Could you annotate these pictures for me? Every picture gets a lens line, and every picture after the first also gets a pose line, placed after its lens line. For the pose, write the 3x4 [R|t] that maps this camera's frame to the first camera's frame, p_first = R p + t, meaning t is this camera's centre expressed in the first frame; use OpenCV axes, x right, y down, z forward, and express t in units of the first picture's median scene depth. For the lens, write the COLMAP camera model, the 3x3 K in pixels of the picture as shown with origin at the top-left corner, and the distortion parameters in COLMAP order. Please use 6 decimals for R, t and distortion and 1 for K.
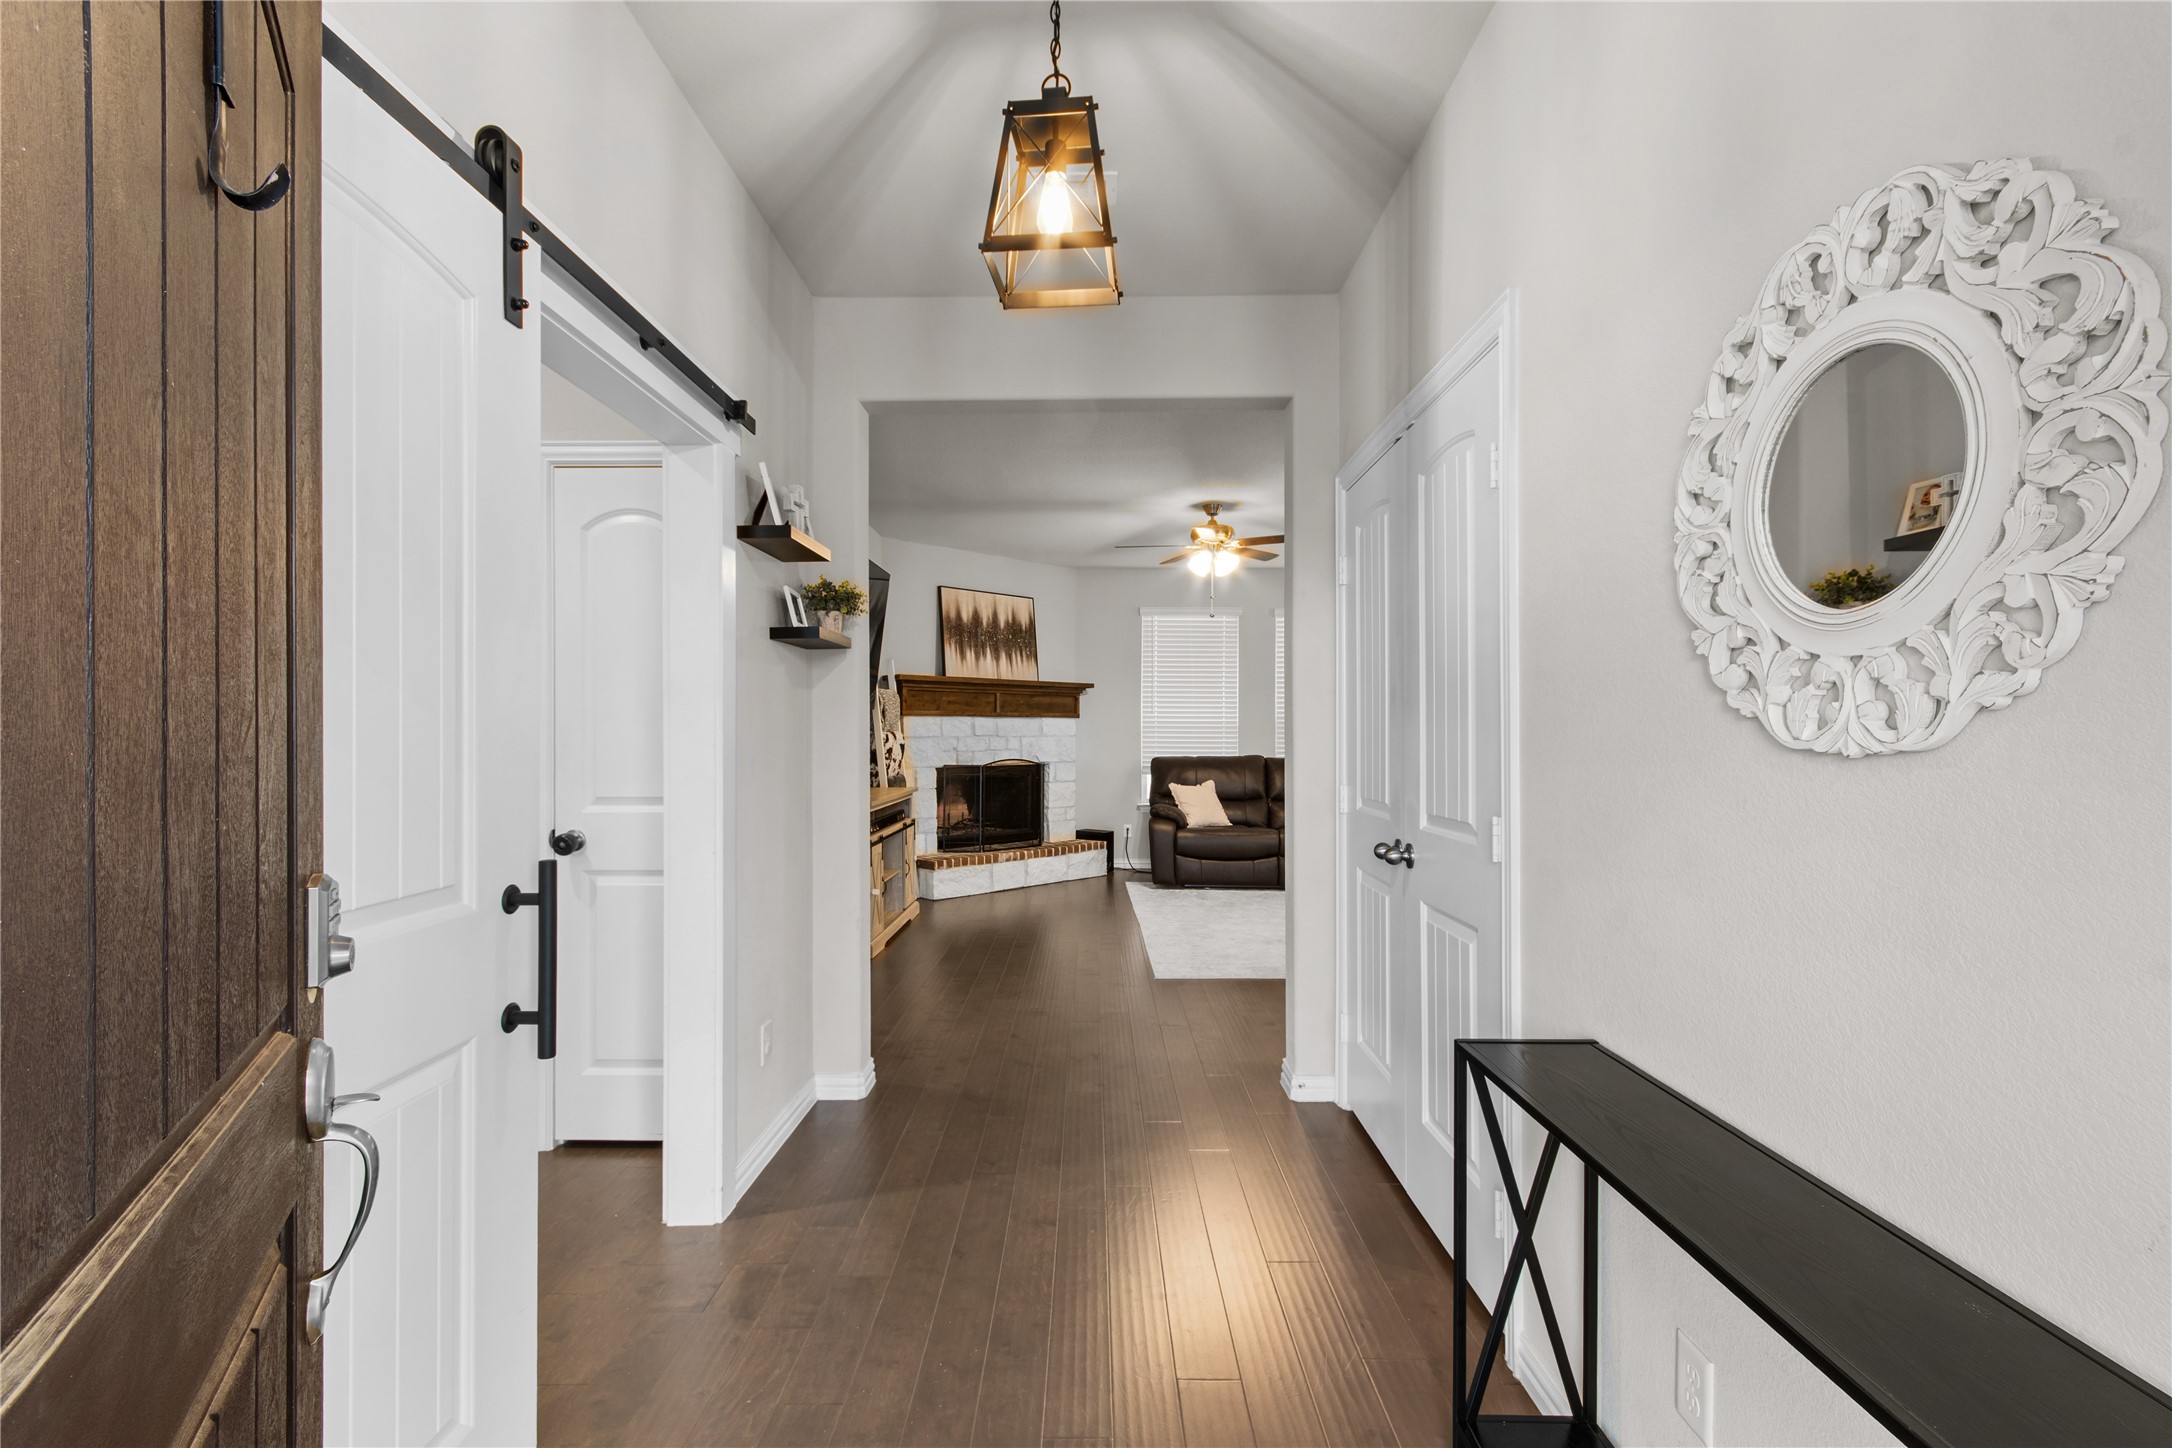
lens RADIAL K [[954.9, 0, 1076.5], [0, 954.9, 741.5], [0, 0, 1]] dist [0.003105, 0.000338]
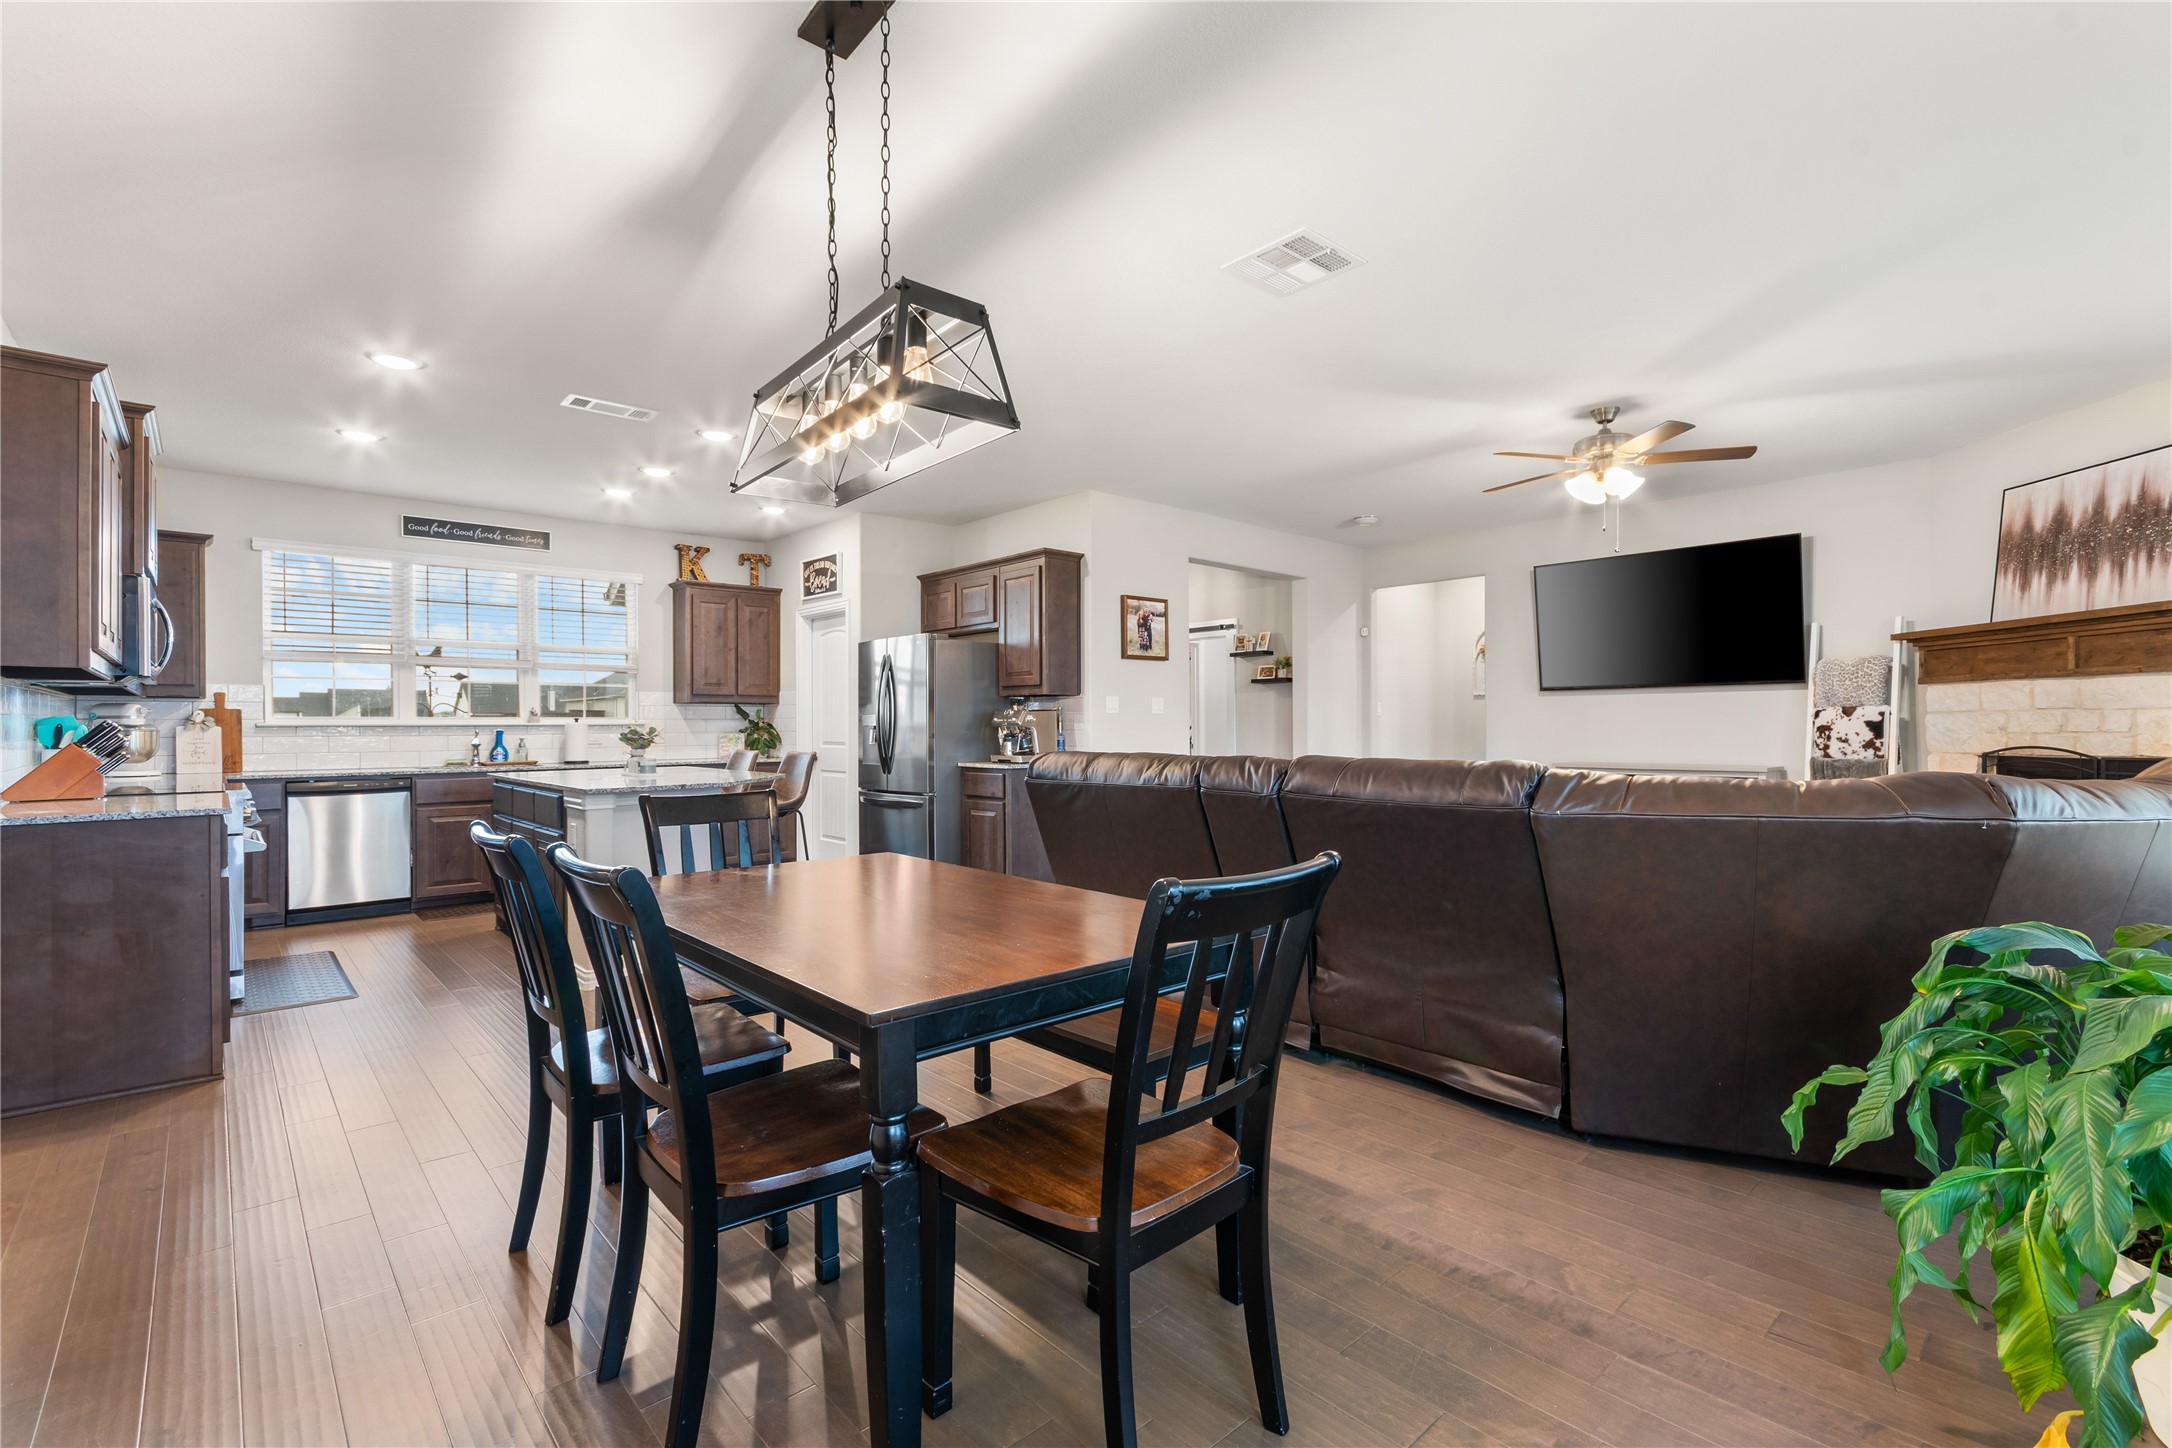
lens RADIAL K [[954.9, 0, 1081.8], [0, 954.9, 727.9], [0, 0, 1]] dist [0.003105, 0.000338]
pose [[-0.725550, 0.003770, -0.688159, 0.780640], [-0.001963, 0.999970, 0.007548, 0.003110], [0.688167, 0.006827, -0.725521, 1.010452]]
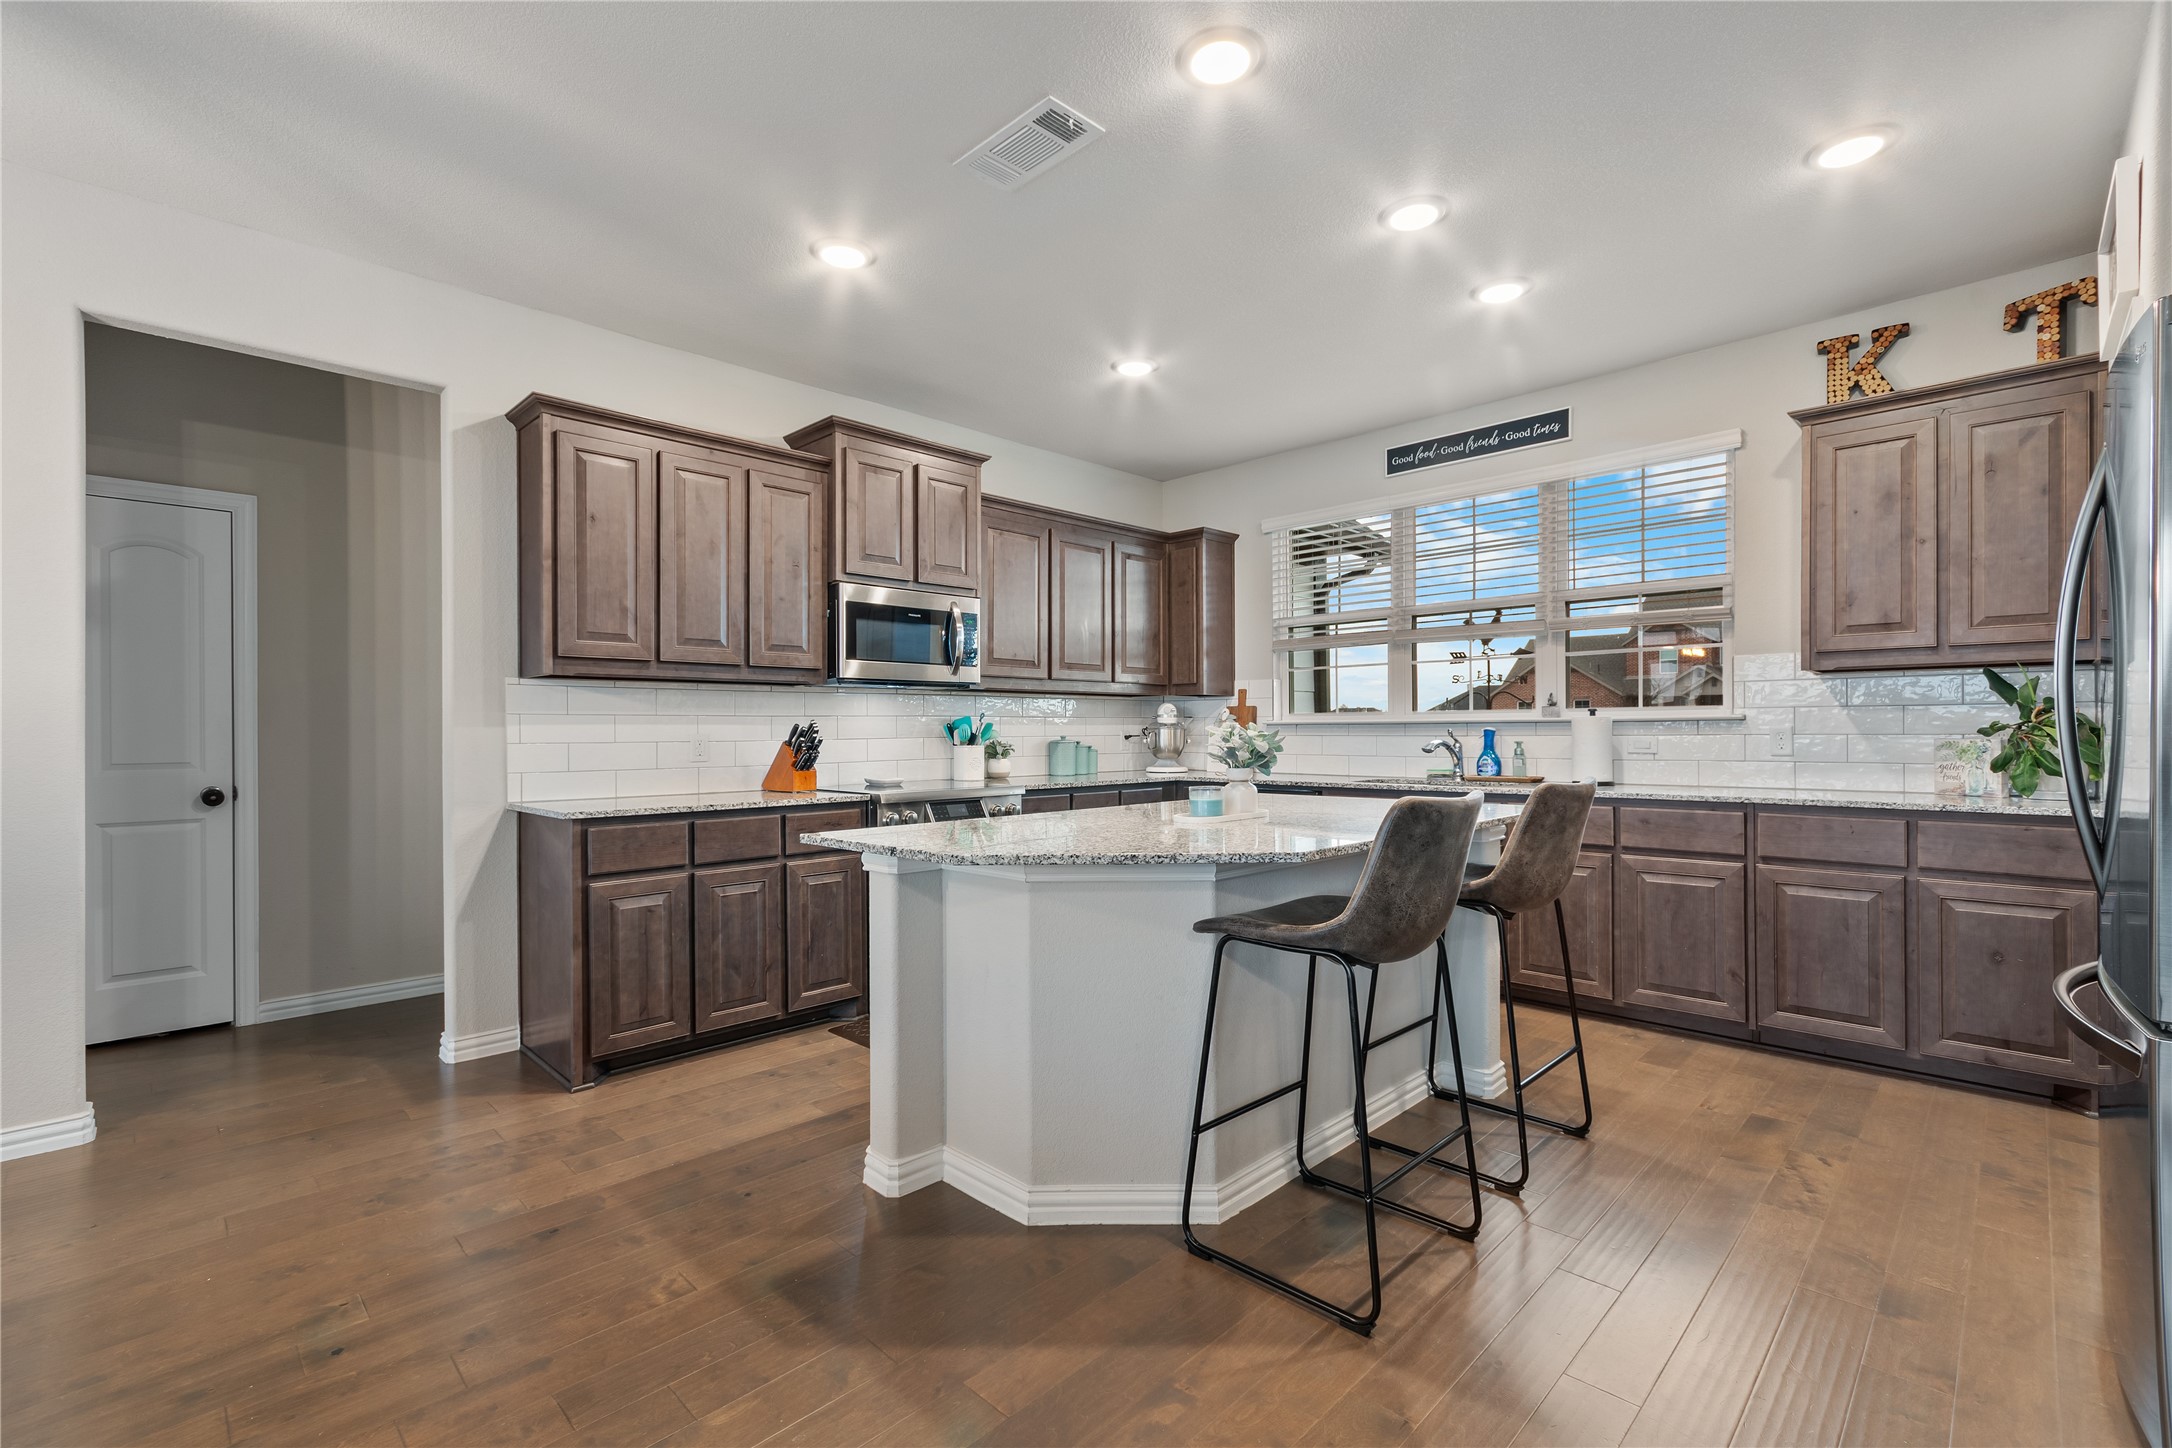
lens RADIAL K [[954.9, 0, 1084.5], [0, 954.9, 727.7], [0, 0, 1]] dist [0.003105, 0.000338]
pose [[-0.726476, 0.003777, 0.687182, 0.347199], [0.009644, 0.999942, 0.004699, 0.006802], [-0.687124, 0.010040, -0.726470, 0.606346]]
